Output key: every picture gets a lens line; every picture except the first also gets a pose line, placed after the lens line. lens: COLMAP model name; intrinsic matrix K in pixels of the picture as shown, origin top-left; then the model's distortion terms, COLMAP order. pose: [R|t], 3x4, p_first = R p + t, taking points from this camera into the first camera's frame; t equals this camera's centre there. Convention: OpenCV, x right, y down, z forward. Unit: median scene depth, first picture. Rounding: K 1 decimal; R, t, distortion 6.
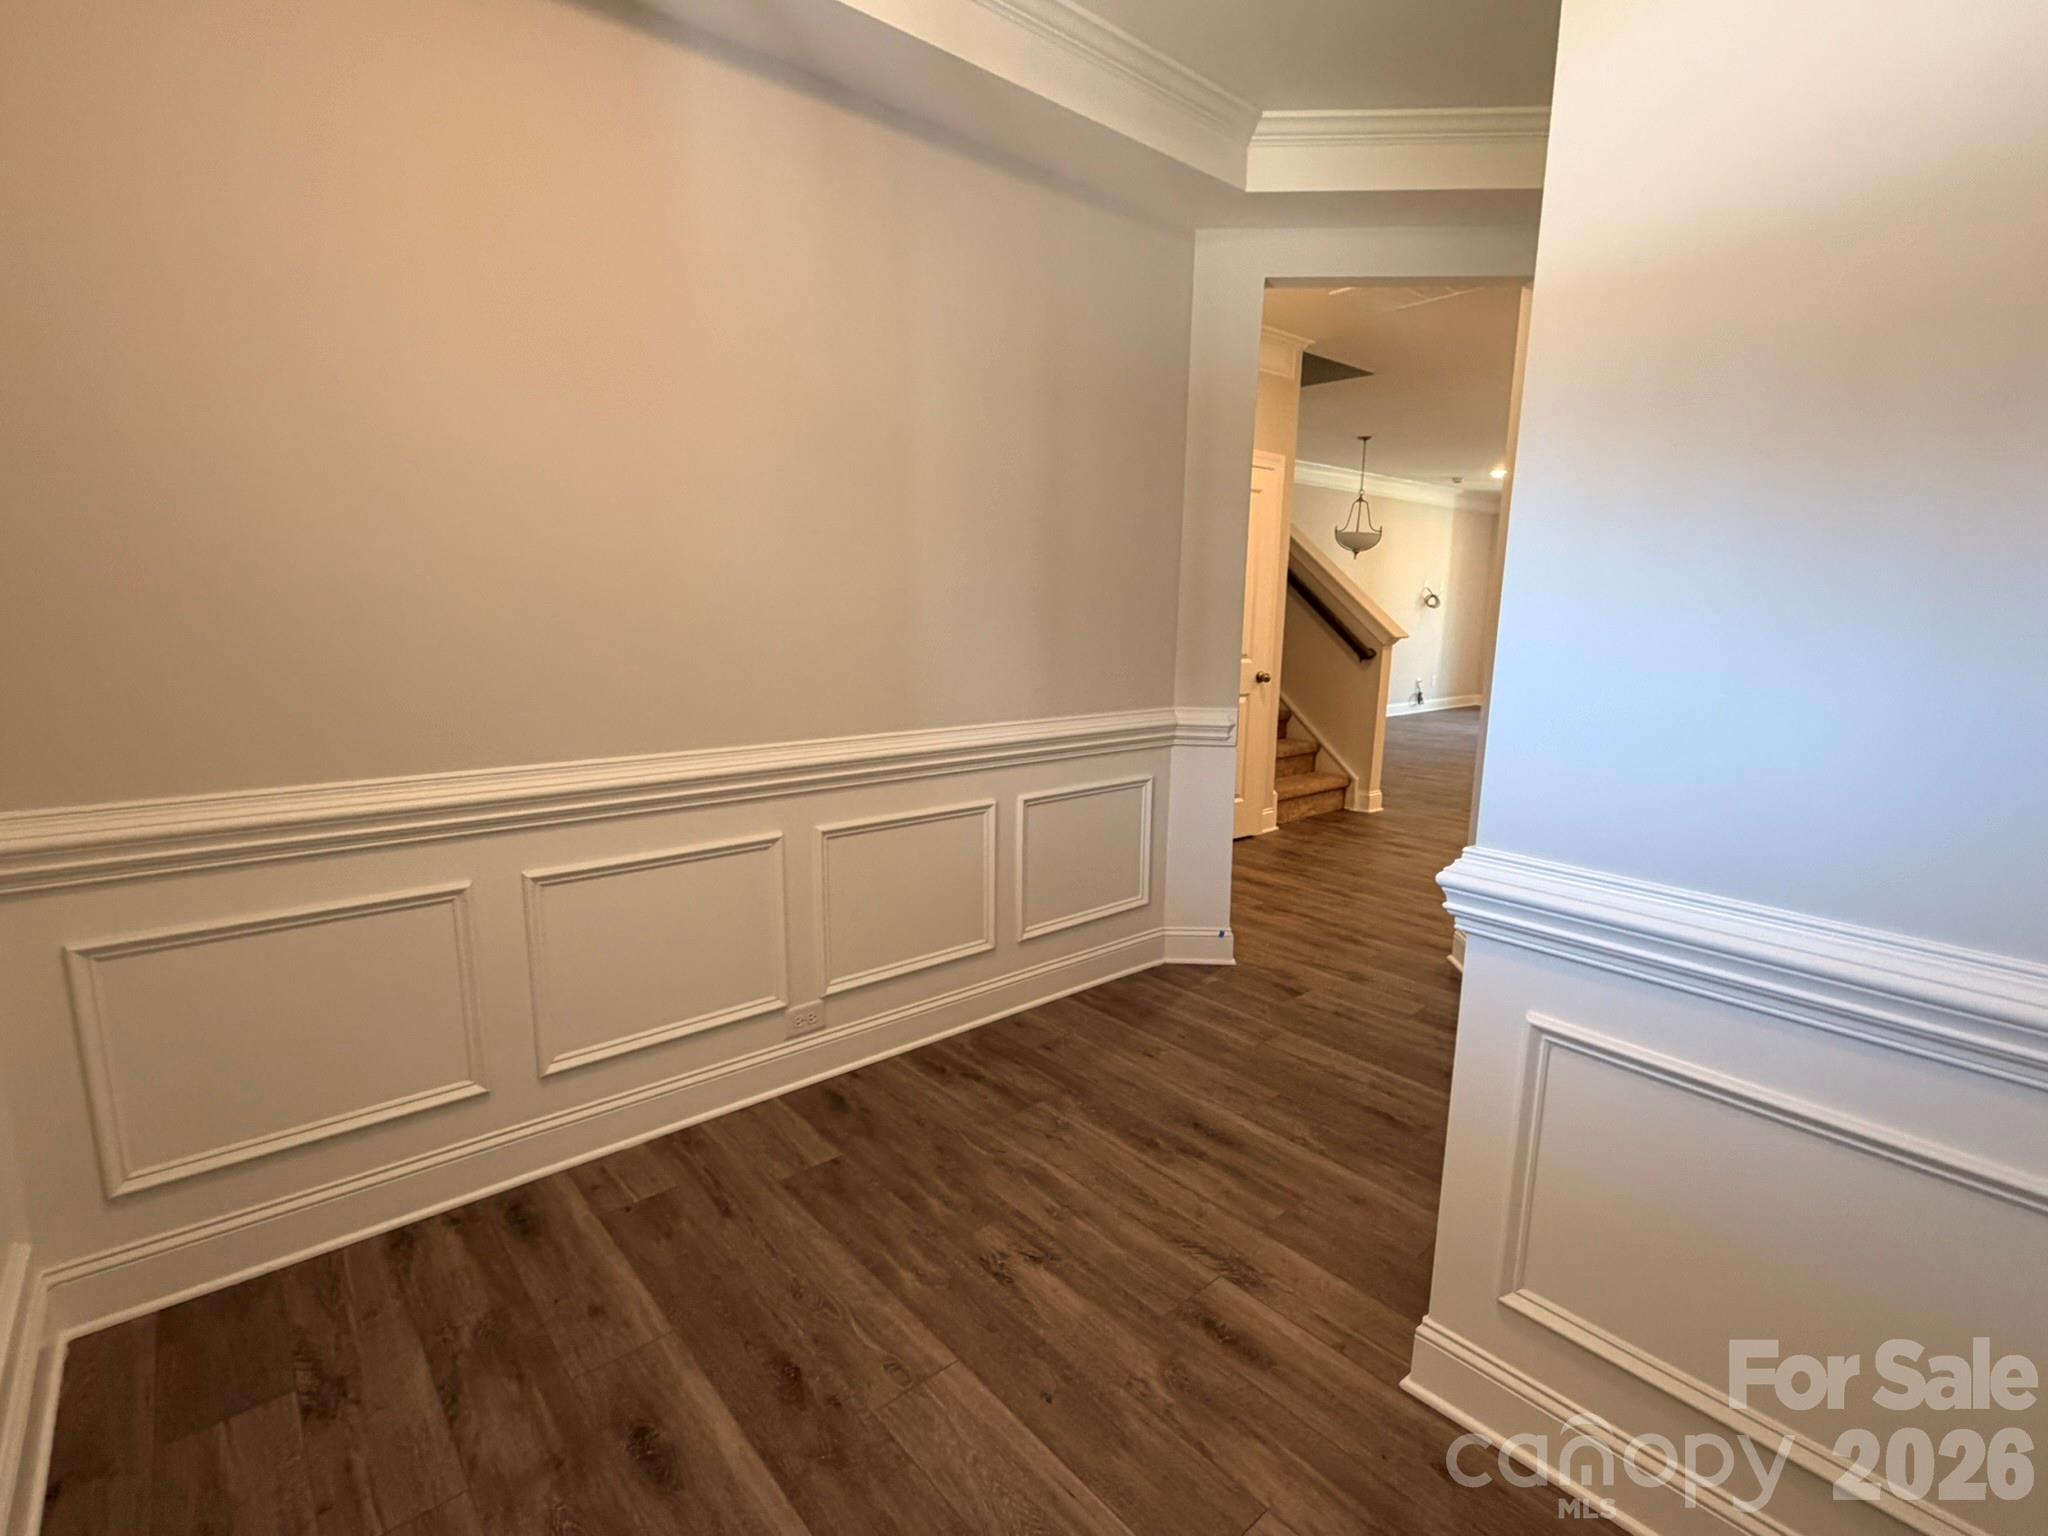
lens RADIAL K [[967.0, 0, 1022.7], [0, 967.0, 767.8], [0, 0, 1]] dist [0.001678, 0.000182]
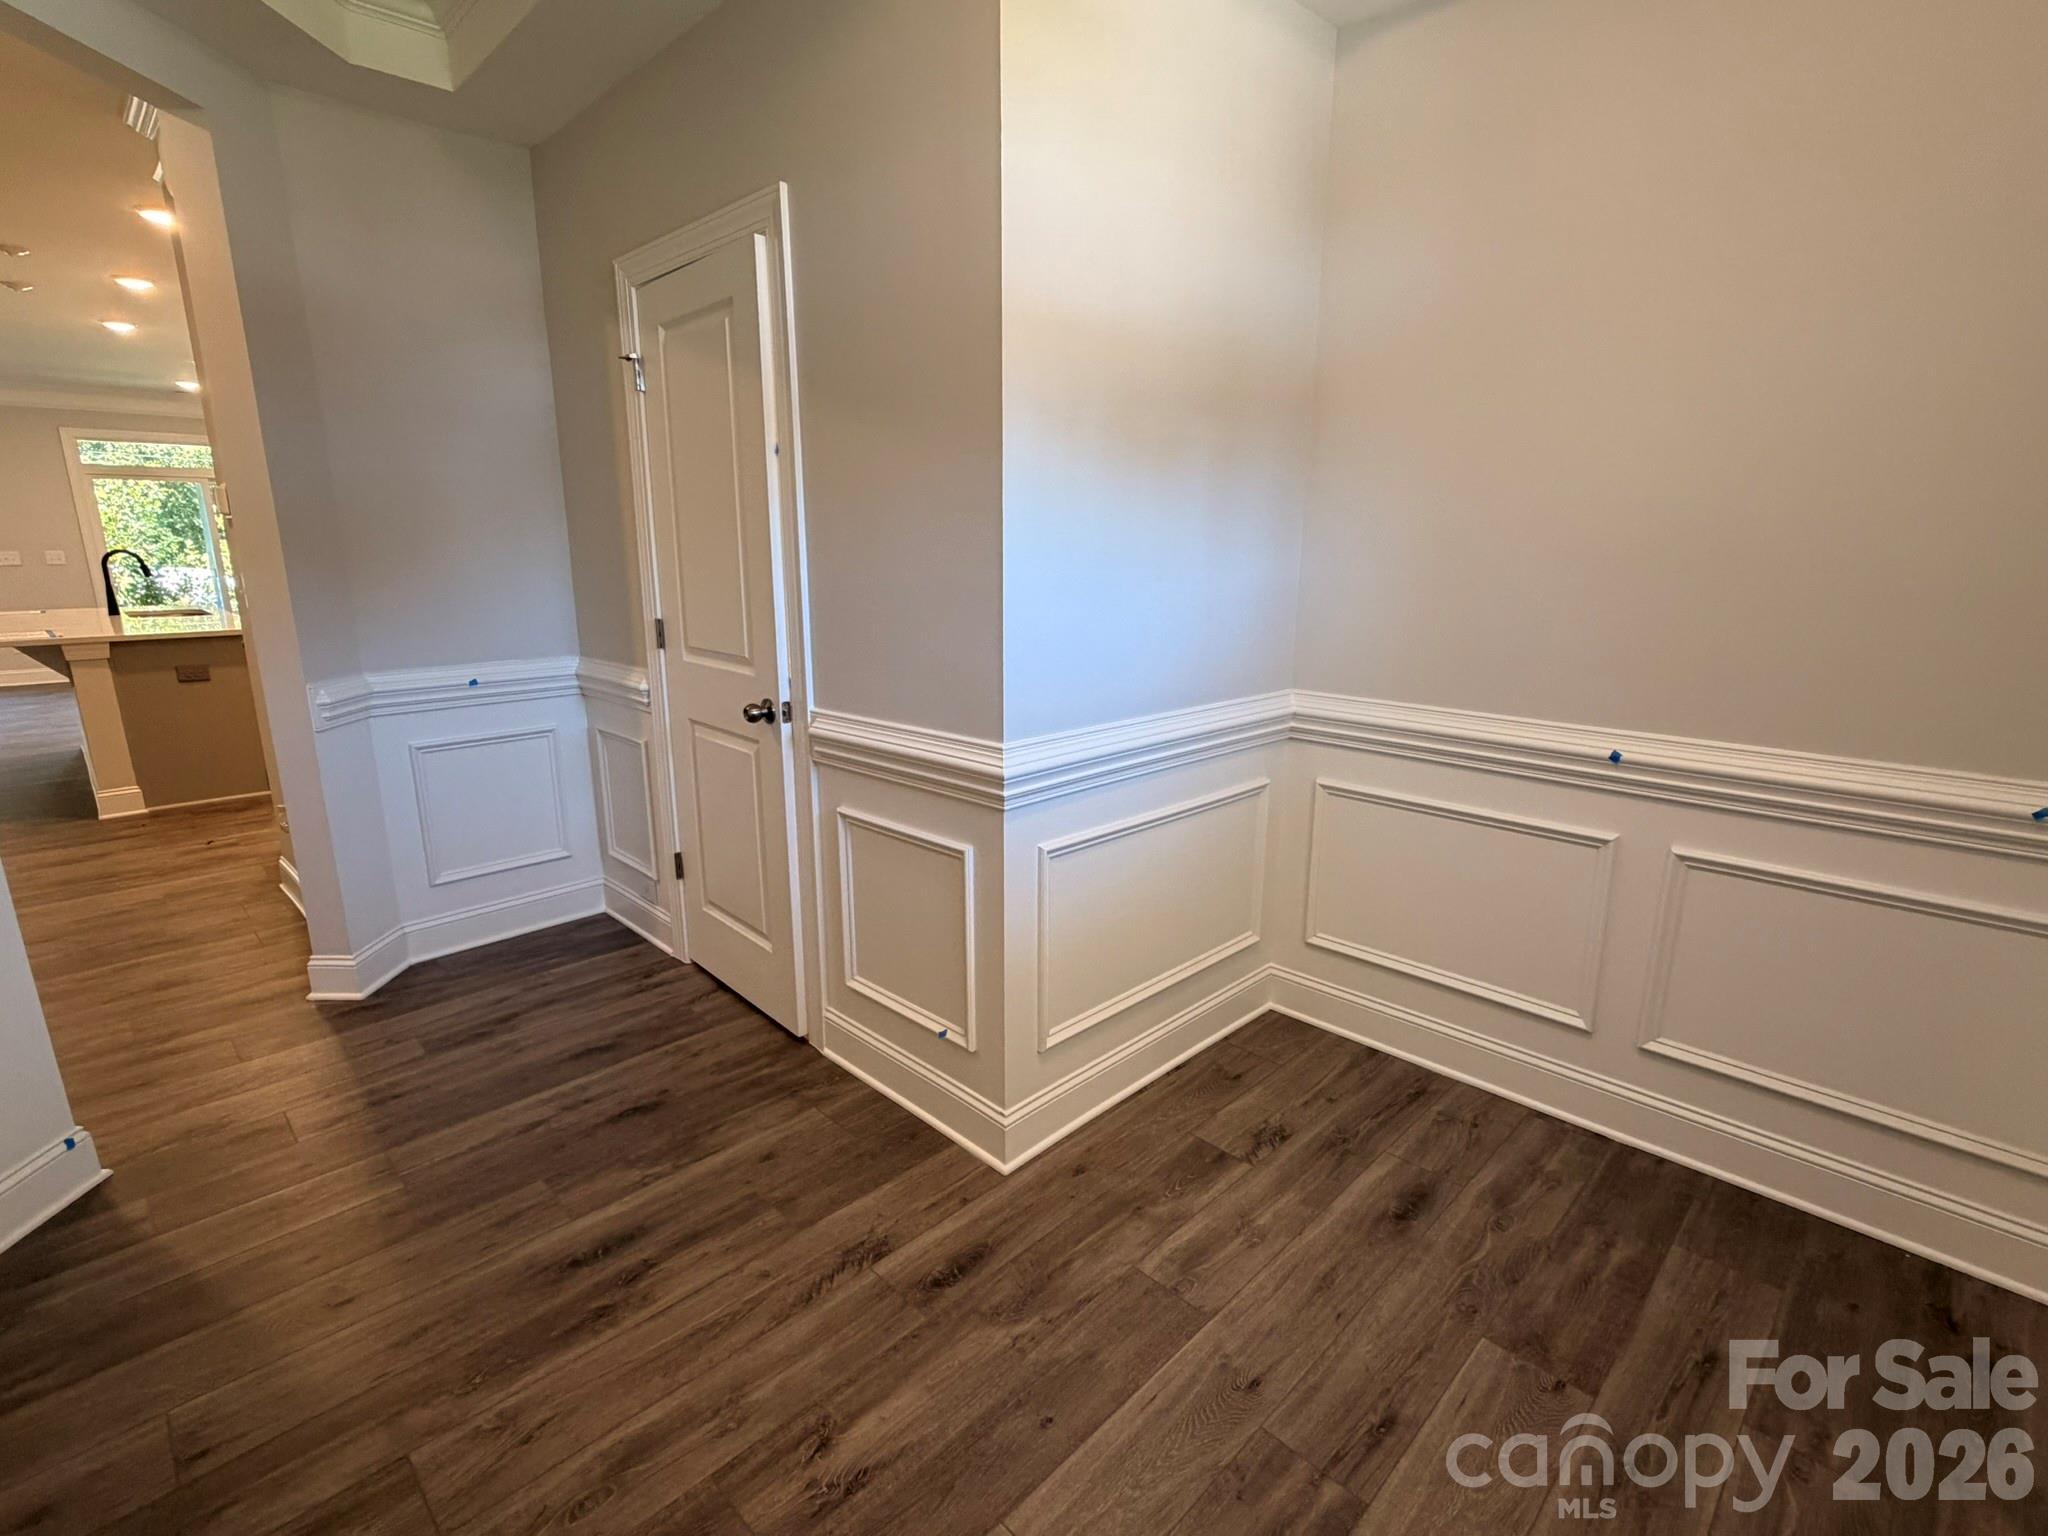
lens RADIAL K [[967.0, 0, 1025.1], [0, 967.0, 765.5], [0, 0, 1]] dist [0.001678, 0.000182]
pose [[-0.072798, -0.243181, 0.967245, -0.601239], [0.168179, 0.952938, 0.252241, -0.160600], [-0.983065, 0.181033, -0.028474, 0.775019]]
